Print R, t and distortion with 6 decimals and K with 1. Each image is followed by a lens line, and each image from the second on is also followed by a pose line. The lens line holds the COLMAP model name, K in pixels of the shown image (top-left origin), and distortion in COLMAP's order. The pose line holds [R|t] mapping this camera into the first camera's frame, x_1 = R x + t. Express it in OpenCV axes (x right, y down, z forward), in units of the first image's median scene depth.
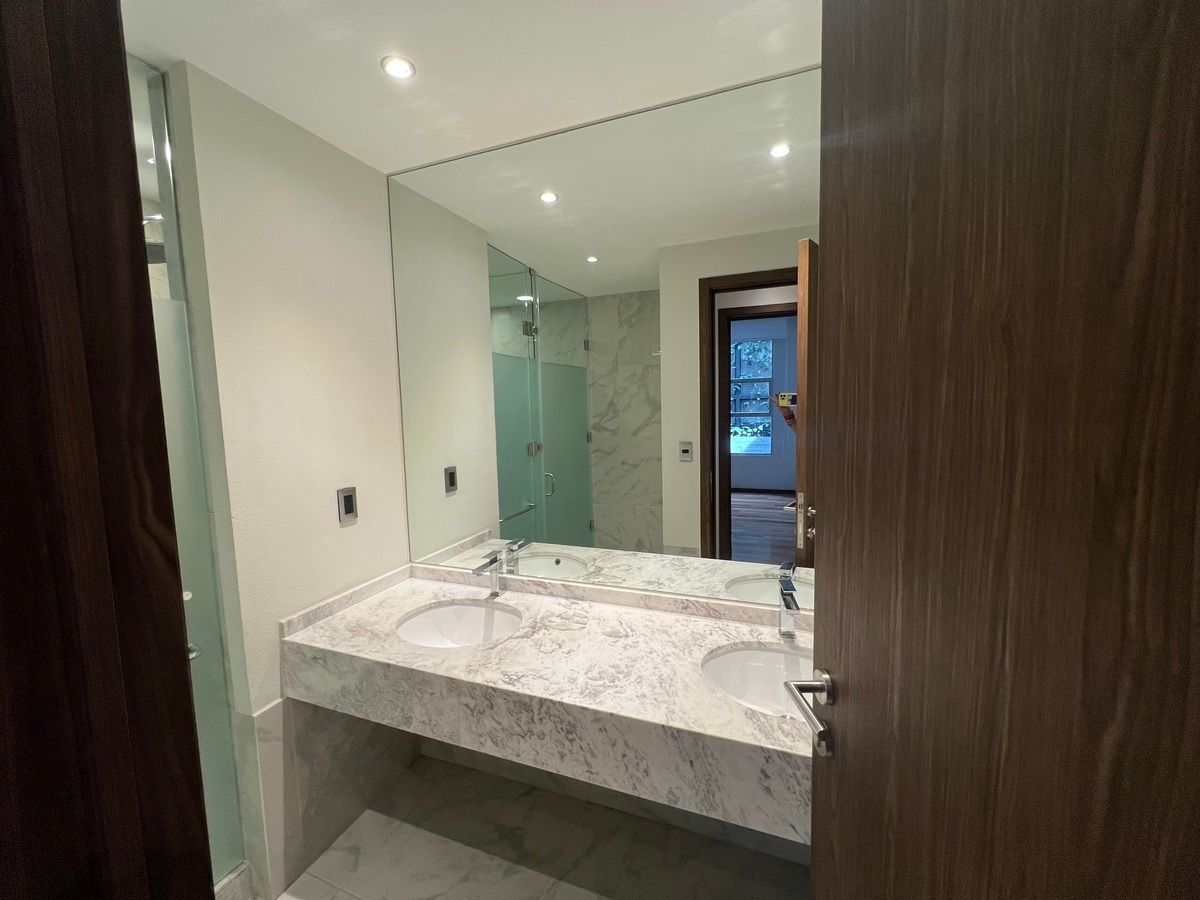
lens RADIAL K [[480.5, 0, 594.6], [0, 480.5, 448.5], [0, 0, 1]] dist [-0.002859, -0.000061]
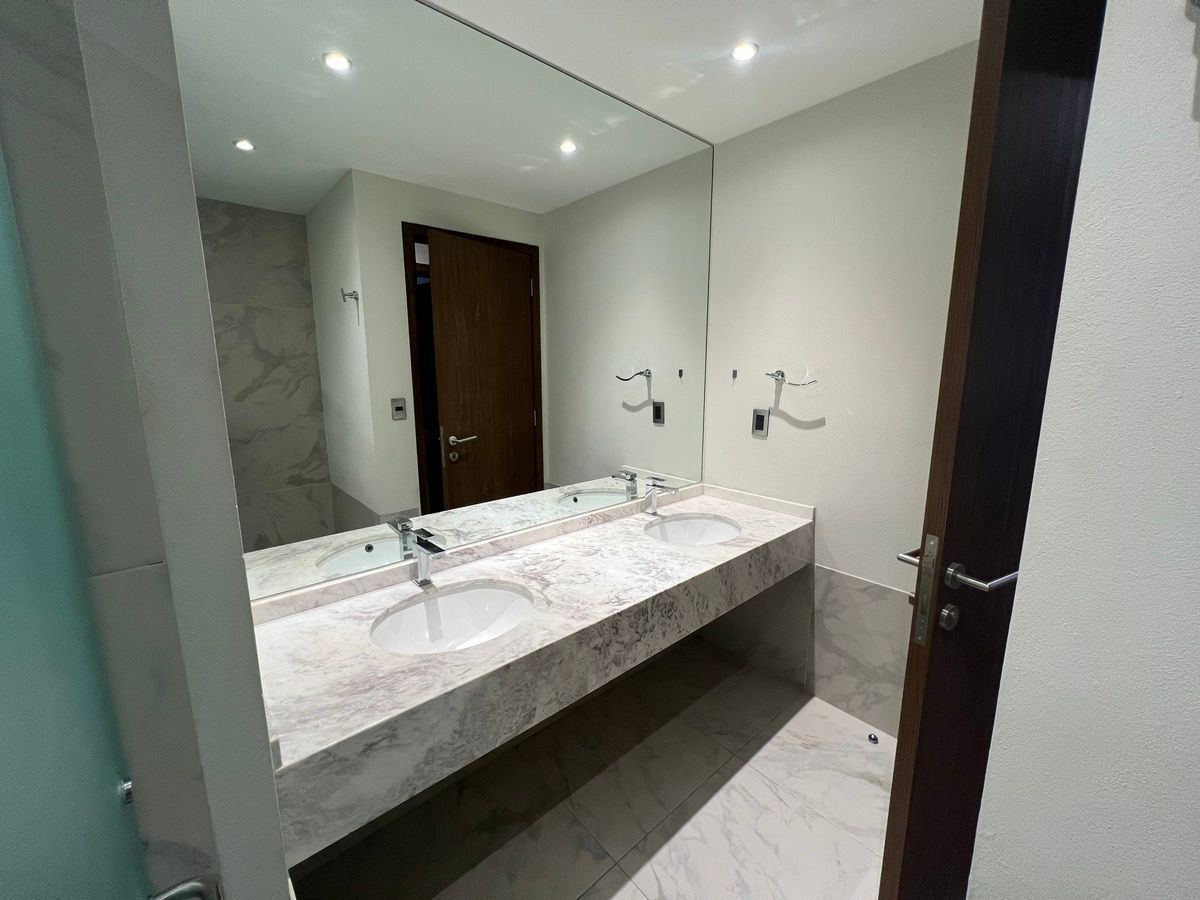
lens RADIAL K [[480.5, 0, 595.3], [0, 480.5, 449.7], [0, 0, 1]] dist [-0.002859, -0.000061]
pose [[0.460024, -0.131231, 0.878155, -0.888587], [0.073720, 0.991248, 0.109513, 0.019580], [-0.884841, 0.014359, 0.465672, 0.439695]]
